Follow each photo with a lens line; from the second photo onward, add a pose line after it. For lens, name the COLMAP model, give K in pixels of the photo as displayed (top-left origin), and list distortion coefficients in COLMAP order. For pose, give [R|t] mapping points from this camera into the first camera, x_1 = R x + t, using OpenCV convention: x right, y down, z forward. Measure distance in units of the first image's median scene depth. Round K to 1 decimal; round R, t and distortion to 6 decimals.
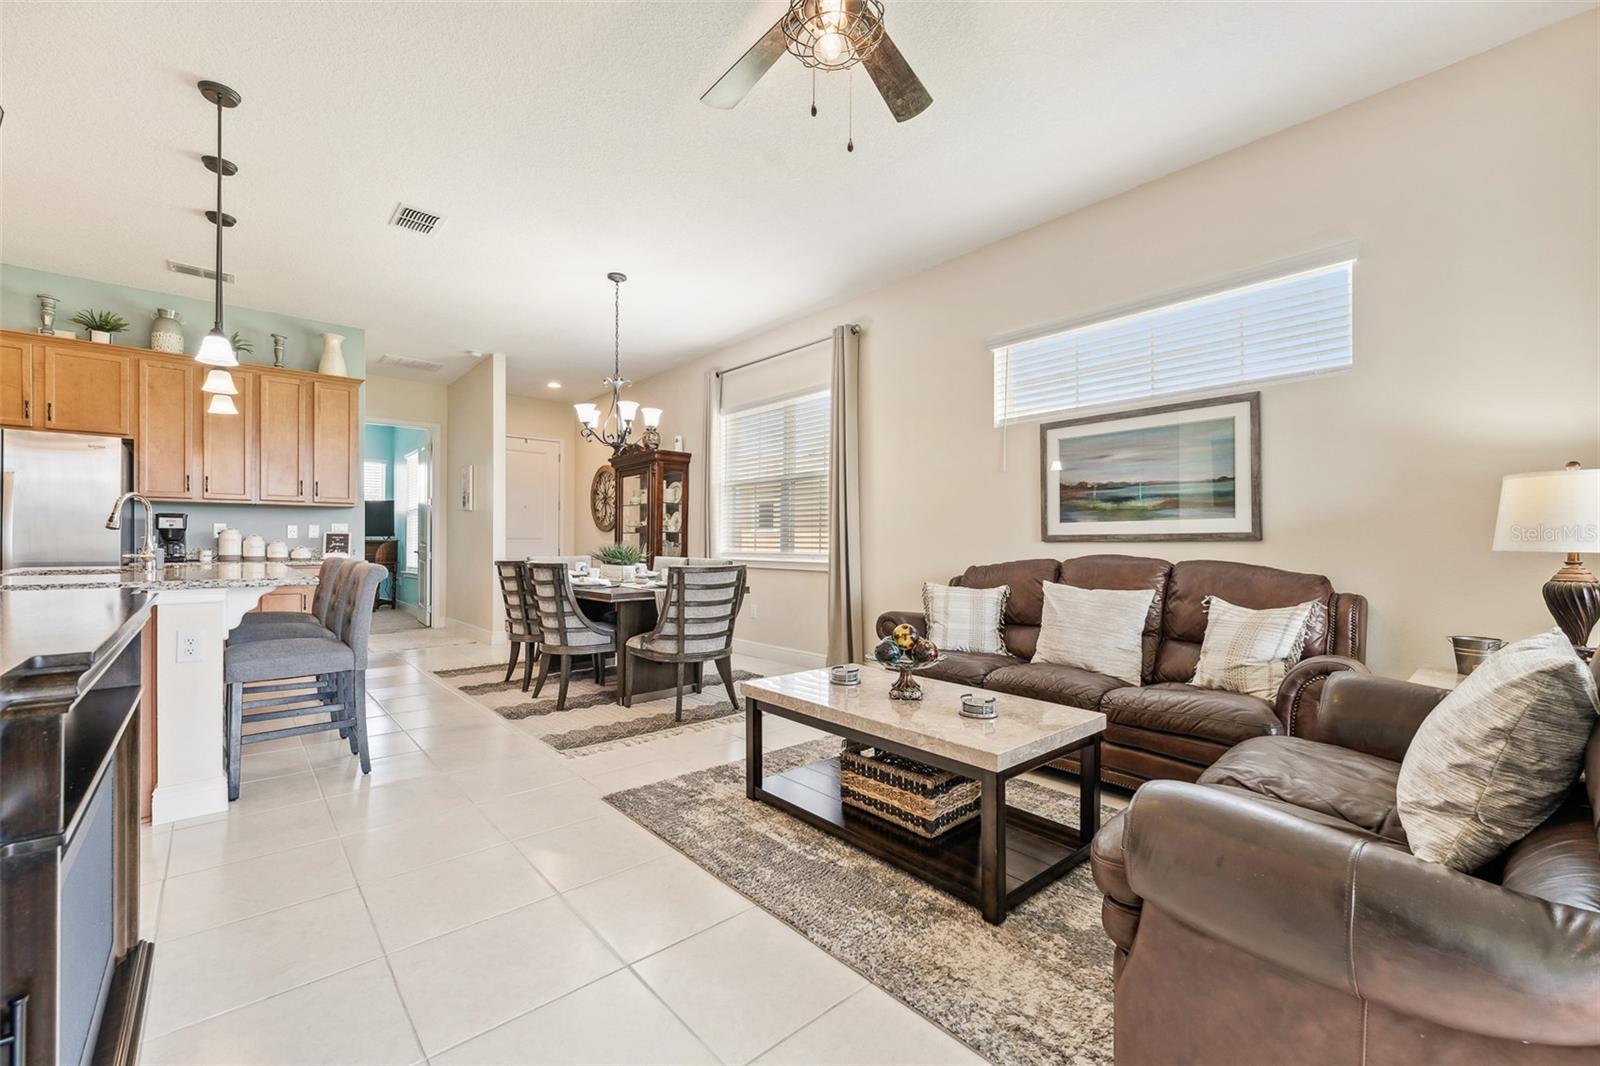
lens RADIAL K [[661.9, 0, 815.8], [0, 661.9, 540.8], [0, 0, 1]] dist [0.002528, -0.000781]
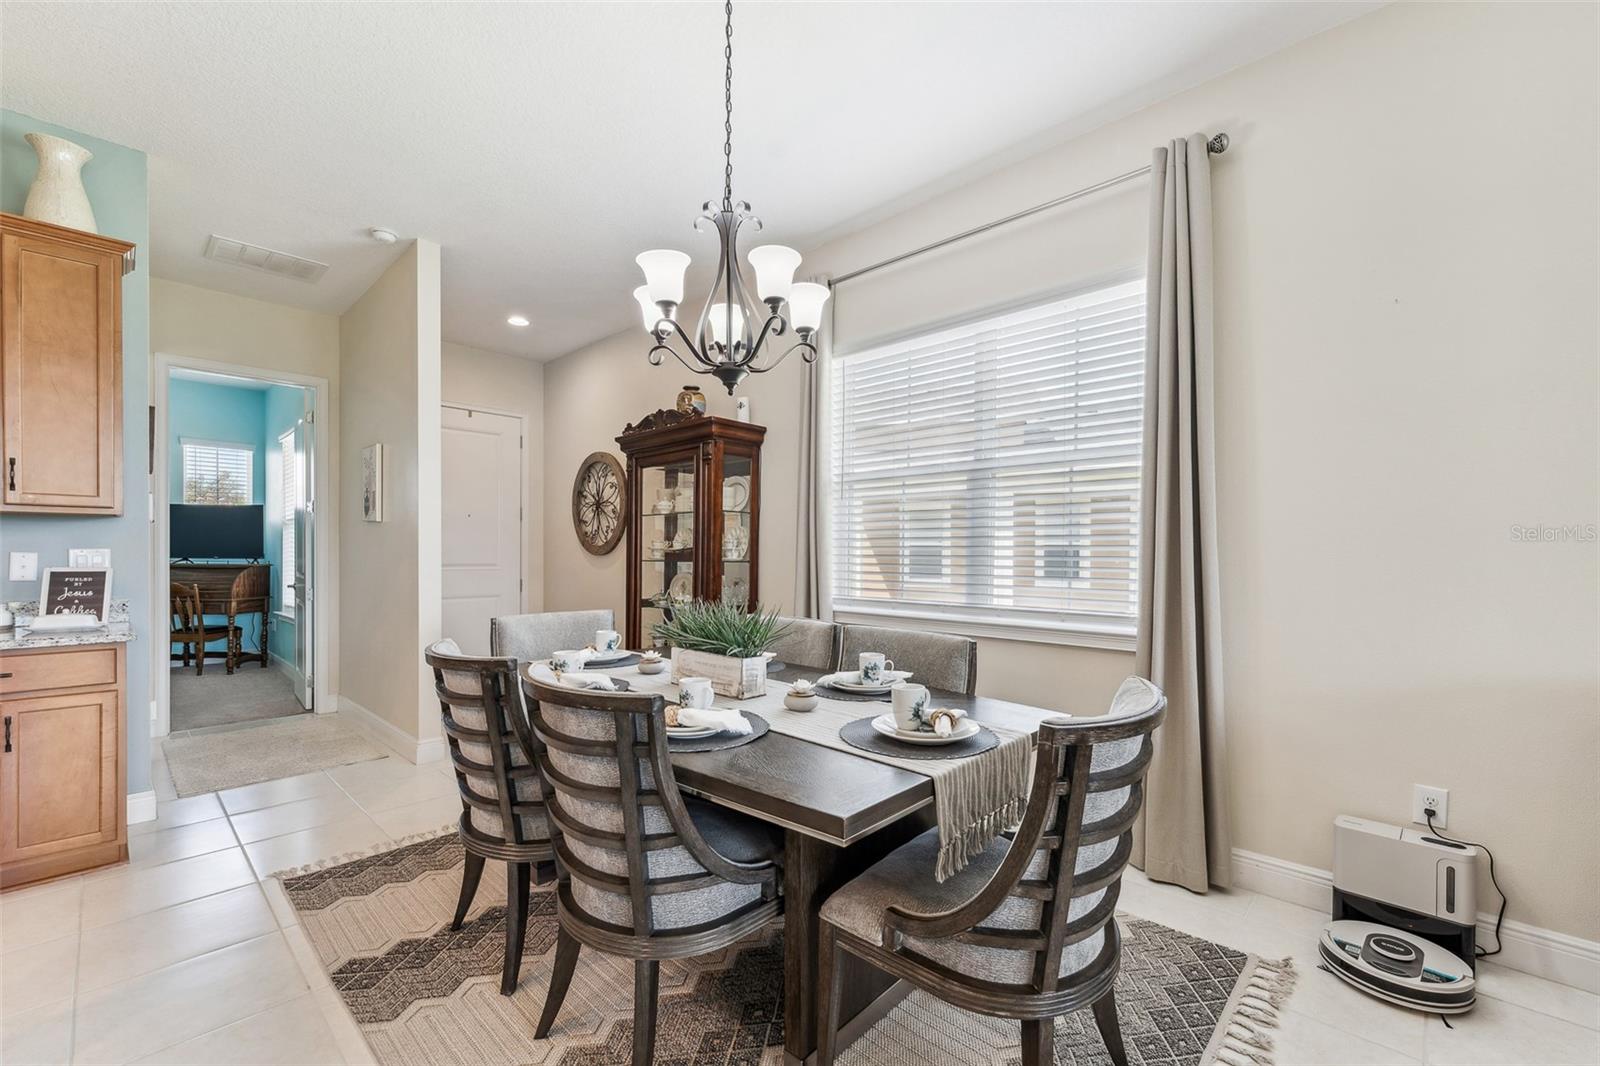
lens RADIAL K [[661.9, 0, 799.0], [0, 661.9, 558.2], [0, 0, 1]] dist [0.002528, -0.000781]
pose [[0.997428, 0.001490, 0.071655, -0.245395], [-0.002308, 0.999933, 0.011328, -0.026865], [-0.071633, -0.011464, 0.997365, 0.496437]]
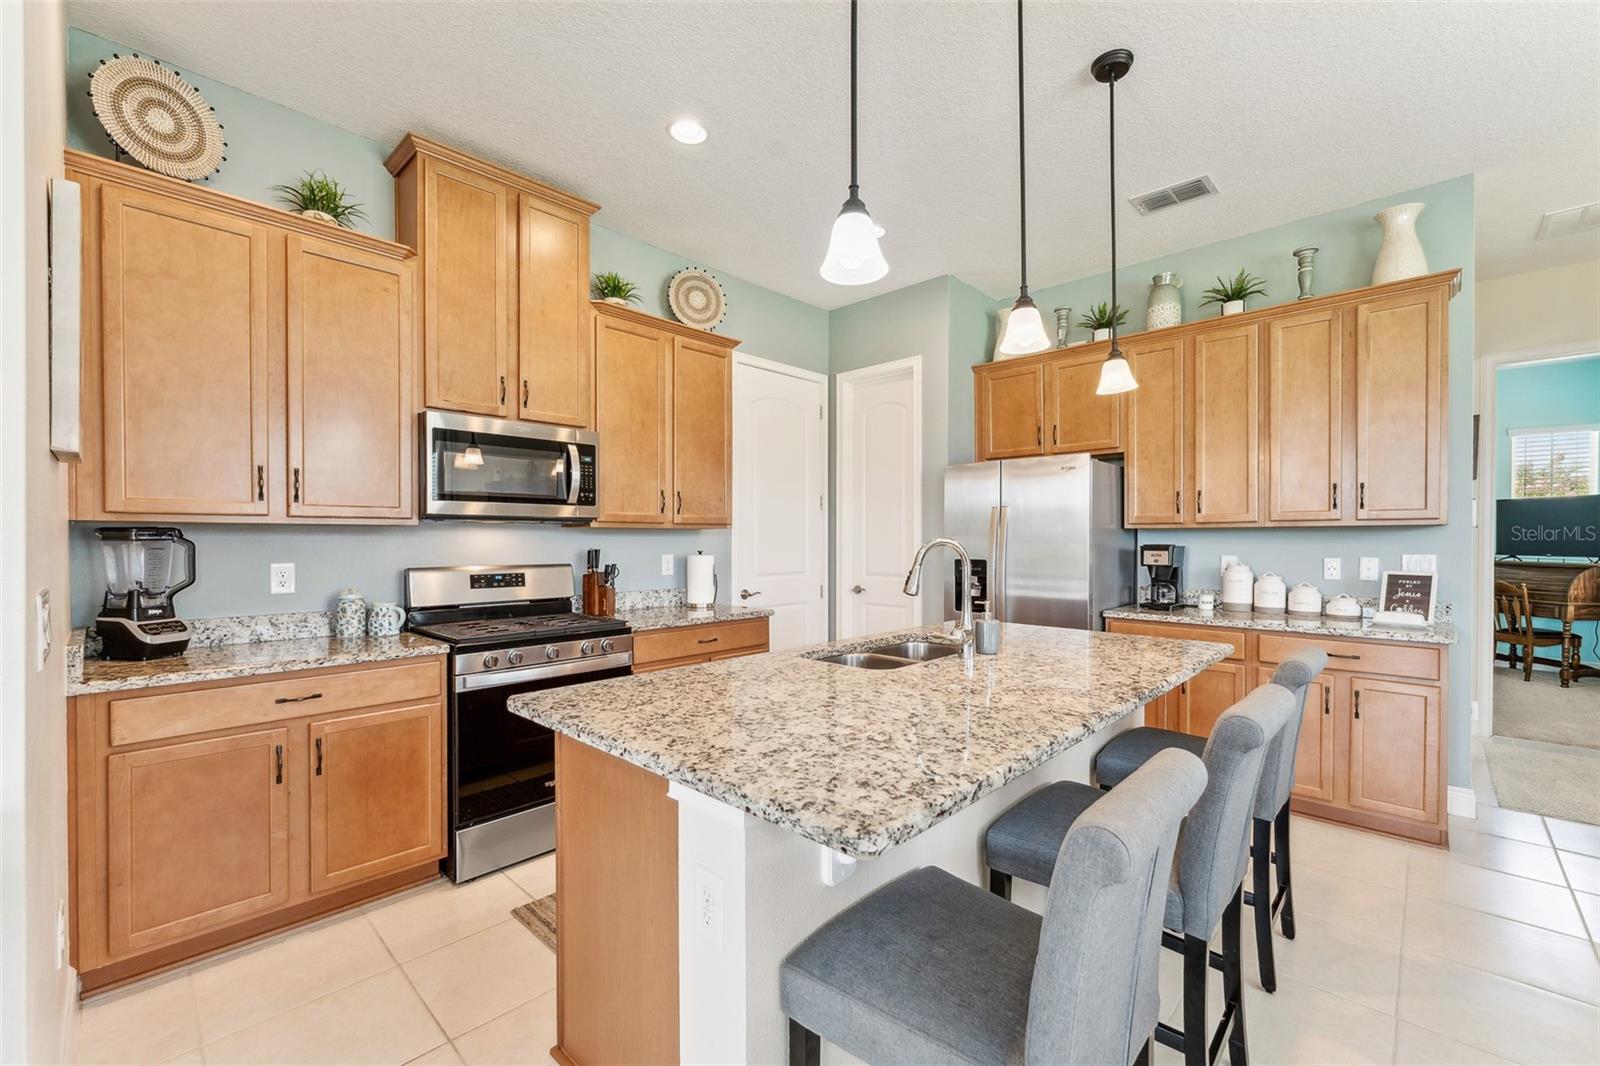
lens RADIAL K [[661.9, 0, 816.1], [0, 661.9, 545.0], [0, 0, 1]] dist [0.002528, -0.000781]
pose [[0.083817, 0.005673, -0.996465, -0.226435], [0.003241, 0.999977, 0.005966, -0.040218], [0.996476, -0.003730, 0.083797, 0.477727]]
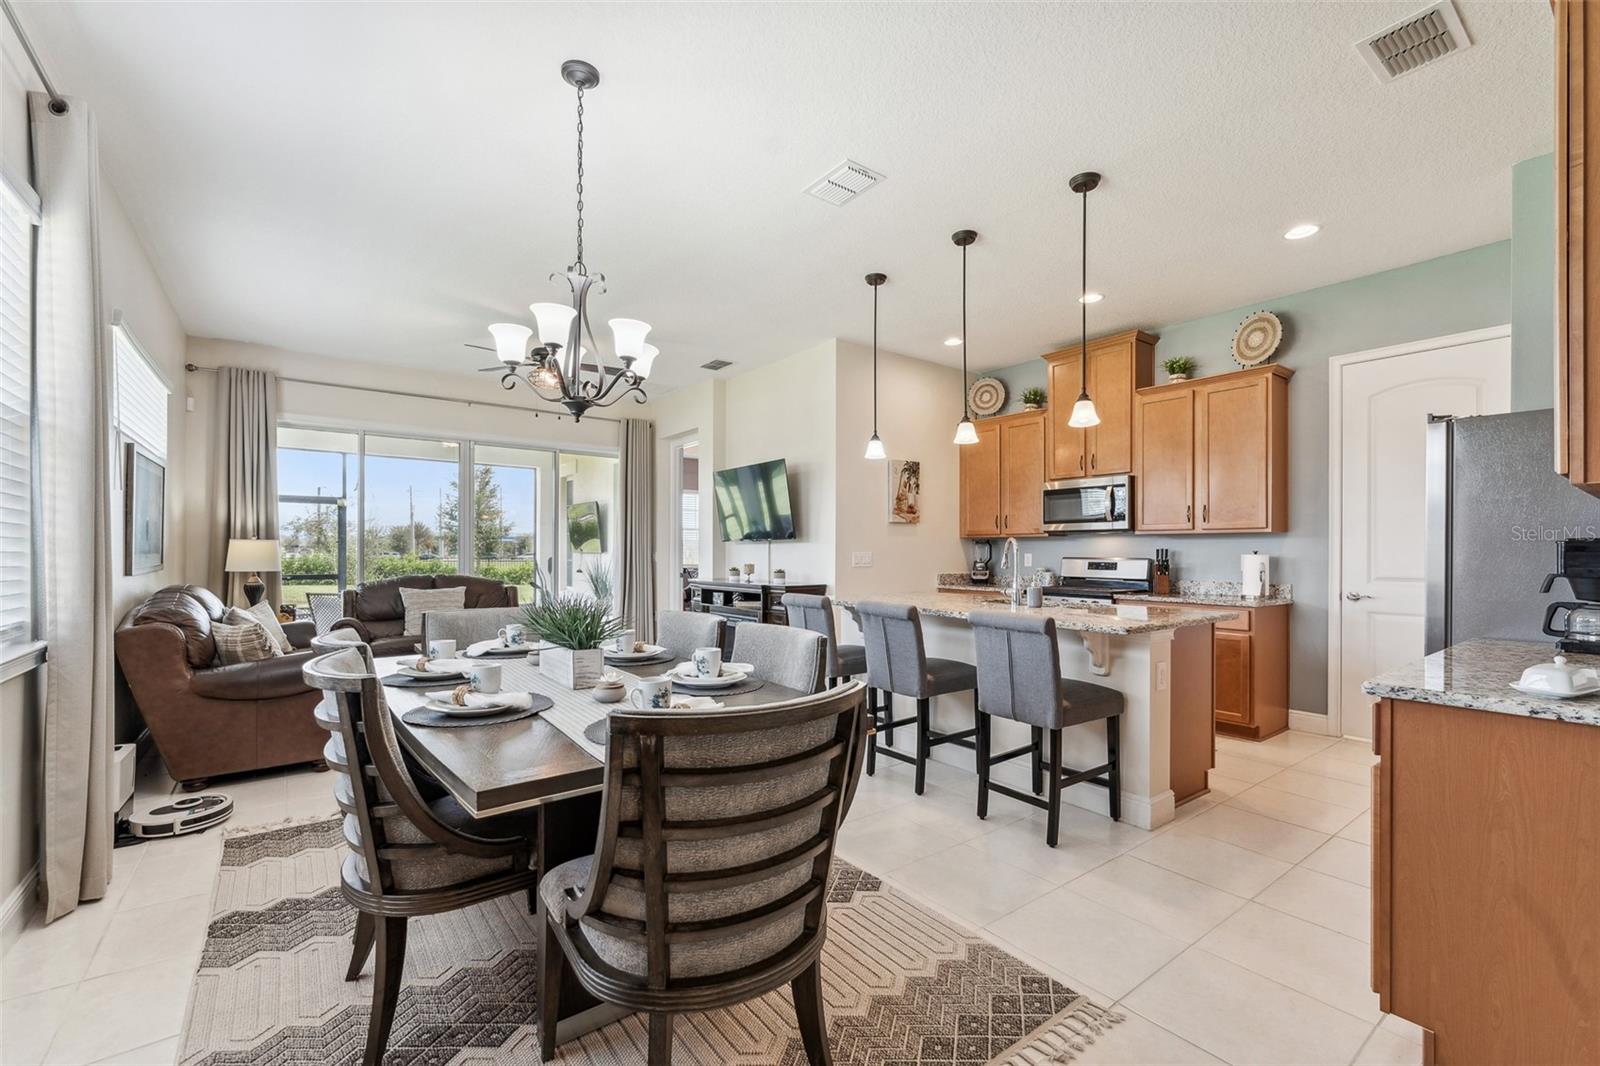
lens RADIAL K [[661.9, 0, 795.5], [0, 661.9, 549.8], [0, 0, 1]] dist [0.002528, -0.000781]
pose [[-0.995291, -0.005930, 0.096750, -0.439941], [-0.006336, 0.999972, -0.003889, -0.025628], [-0.096724, -0.004483, -0.995301, 1.275156]]
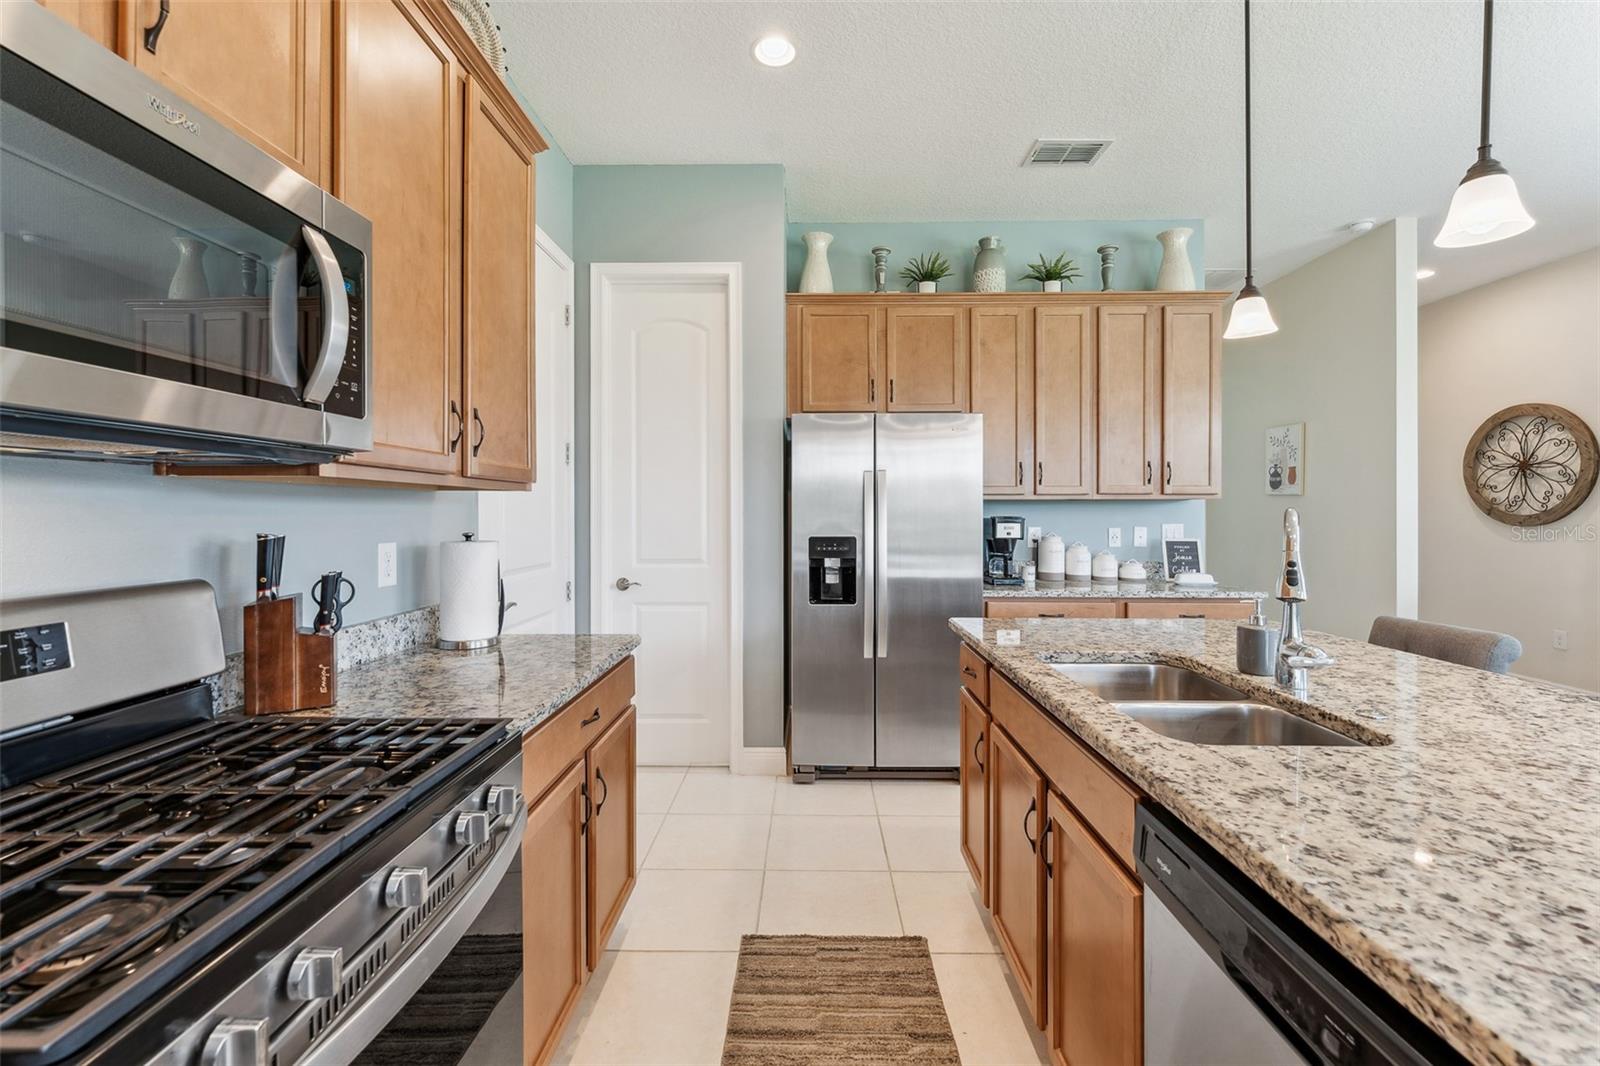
lens RADIAL K [[661.9, 0, 801.5], [0, 661.9, 513.7], [0, 0, 1]] dist [0.002528, -0.000781]
pose [[0.733759, -0.000751, -0.679409, -0.559886], [0.004063, 0.999986, 0.003282, -0.041287], [0.679398, -0.005168, 0.733752, 0.280819]]
